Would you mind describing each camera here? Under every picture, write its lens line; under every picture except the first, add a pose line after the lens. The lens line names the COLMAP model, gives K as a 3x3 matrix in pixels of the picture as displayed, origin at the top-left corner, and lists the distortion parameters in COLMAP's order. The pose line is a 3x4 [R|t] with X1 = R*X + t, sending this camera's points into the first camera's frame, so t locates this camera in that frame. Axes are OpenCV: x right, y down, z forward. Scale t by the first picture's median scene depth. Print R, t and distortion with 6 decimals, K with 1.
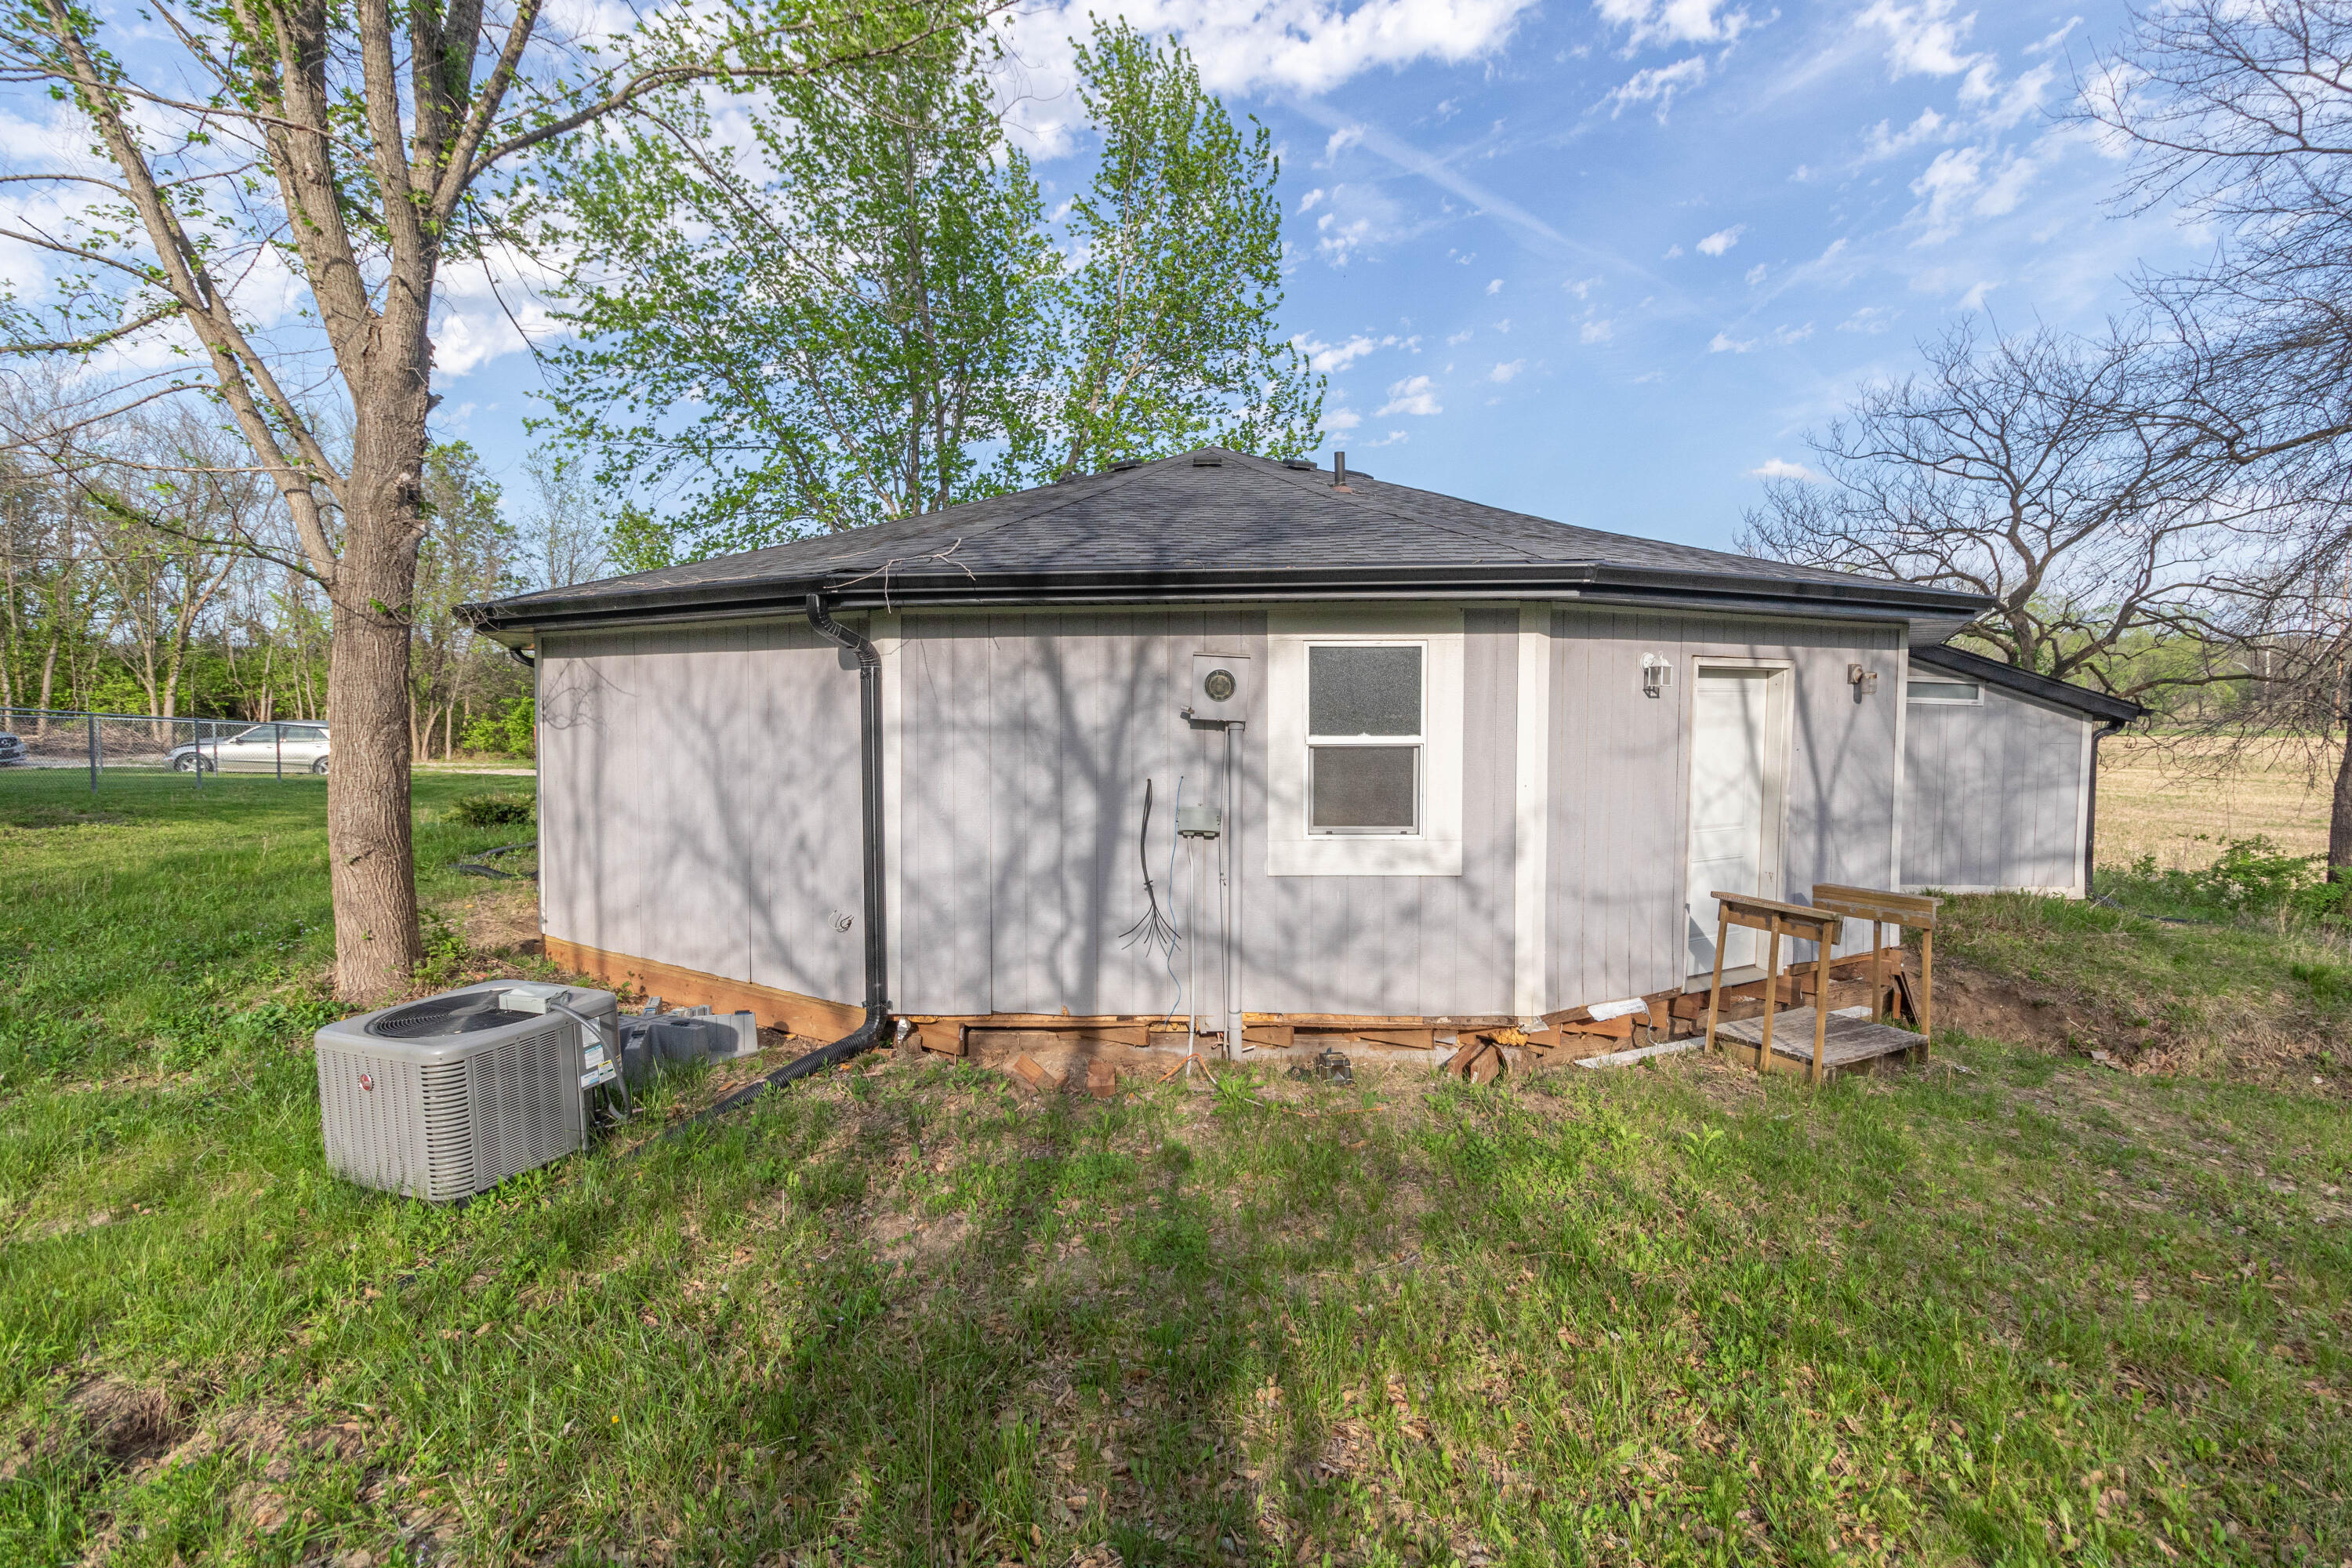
lens RADIAL K [[1097.9, 0, 1189.3], [0, 1097.9, 771.2], [0, 0, 1]] dist [0.004792, 0.002156]
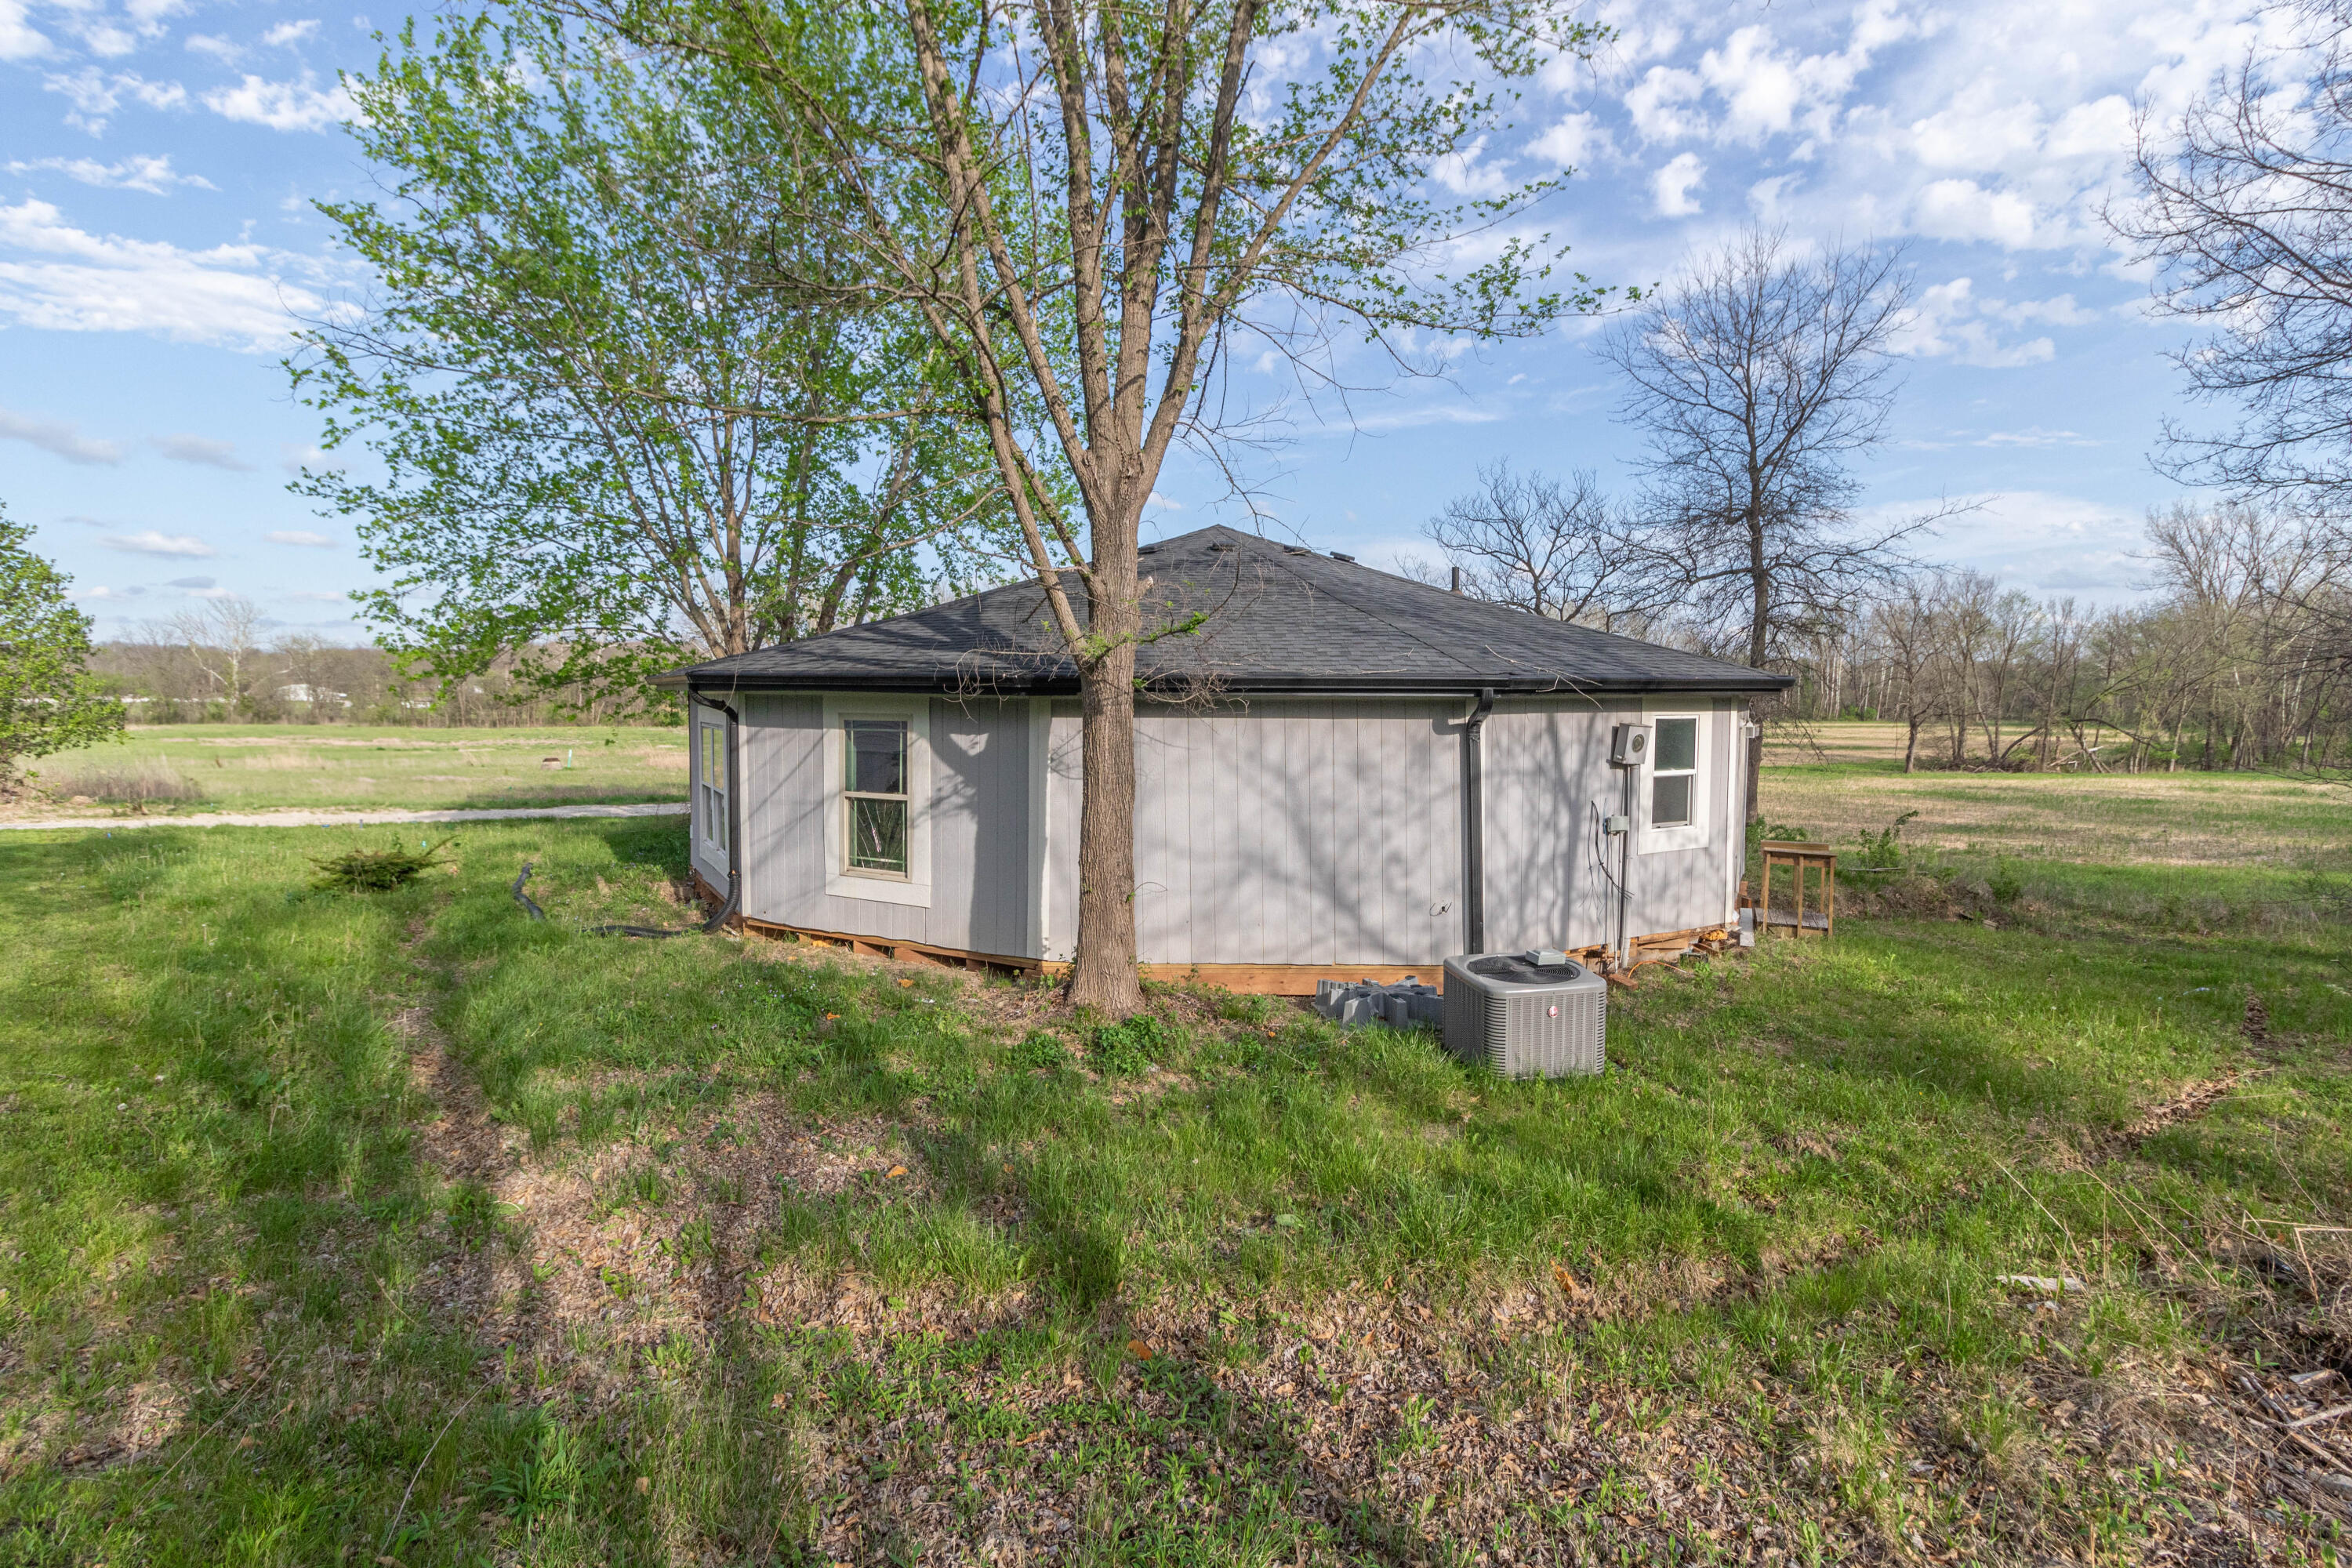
lens RADIAL K [[1097.9, 0, 1259.1], [0, 1097.9, 755.8], [0, 0, 1]] dist [0.004792, 0.002156]
pose [[0.833928, -0.021209, 0.551466, -1.321983], [0.029922, 0.999529, -0.006807, -0.063433], [-0.551062, 0.022177, 0.834170, -0.084118]]
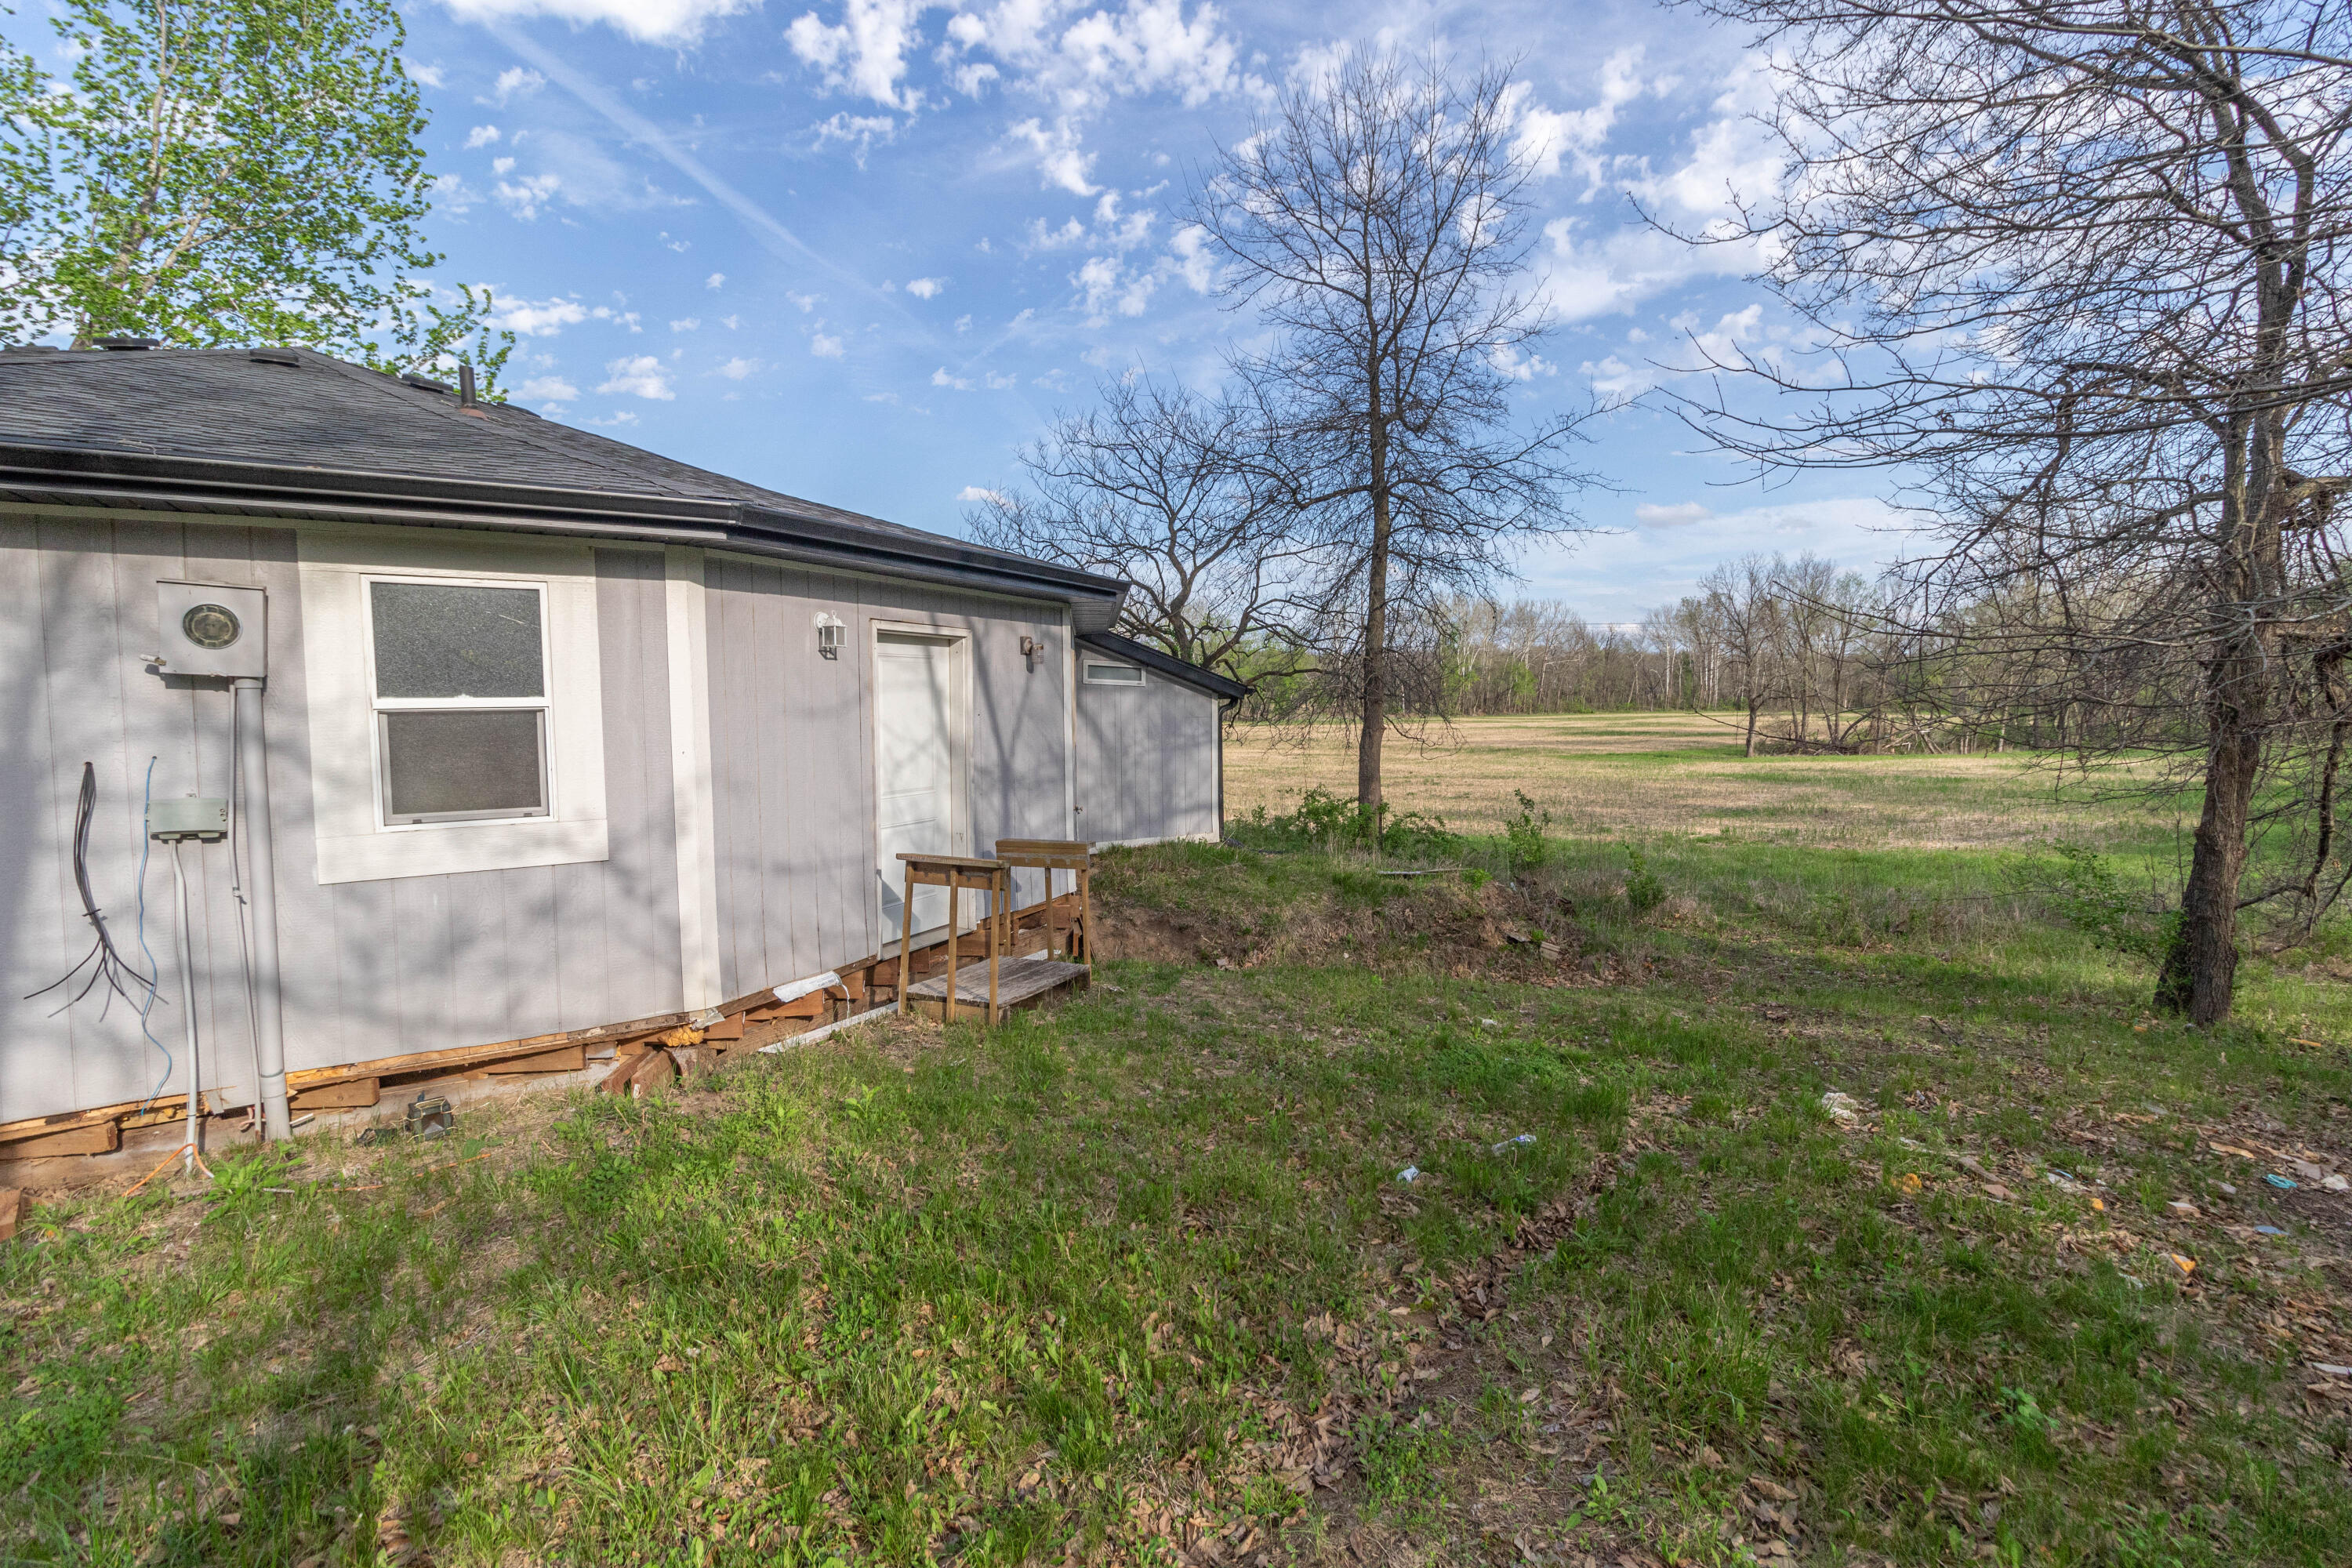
lens RADIAL K [[1097.9, 0, 1195.3], [0, 1097.9, 766.6], [0, 0, 1]] dist [0.004792, 0.002156]
pose [[0.803649, -0.042503, 0.593584, 0.106322], [0.047384, 0.998850, 0.007368, 0.037171], [-0.593215, 0.022206, 0.804738, 0.034782]]
